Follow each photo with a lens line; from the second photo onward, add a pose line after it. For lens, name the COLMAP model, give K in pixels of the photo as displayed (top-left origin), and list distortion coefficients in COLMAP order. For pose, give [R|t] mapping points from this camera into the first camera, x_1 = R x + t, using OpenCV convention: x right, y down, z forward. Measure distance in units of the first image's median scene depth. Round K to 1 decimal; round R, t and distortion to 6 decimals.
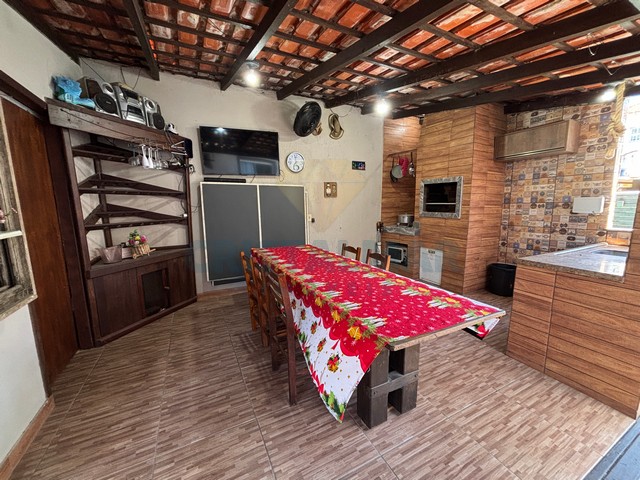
lens RADIAL K [[259.2, 0, 320.0], [0, 259.2, 240.0], [0, 0, 1]] dist [-0.003228, -0.000560]
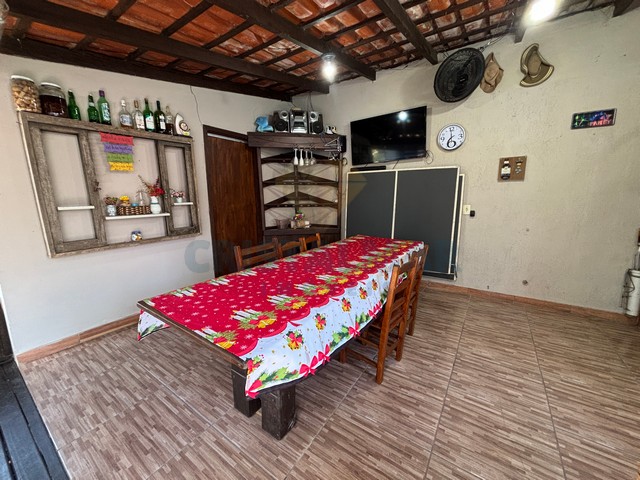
lens RADIAL K [[259.2, 0, 320.0], [0, 259.2, 240.0], [0, 0, 1]] dist [-0.003228, -0.000560]
pose [[0.477556, 0.157422, -0.864384, 0.549922], [-0.121633, 0.986190, 0.112405, -0.043055], [0.870141, 0.051458, 0.490108, 0.361829]]
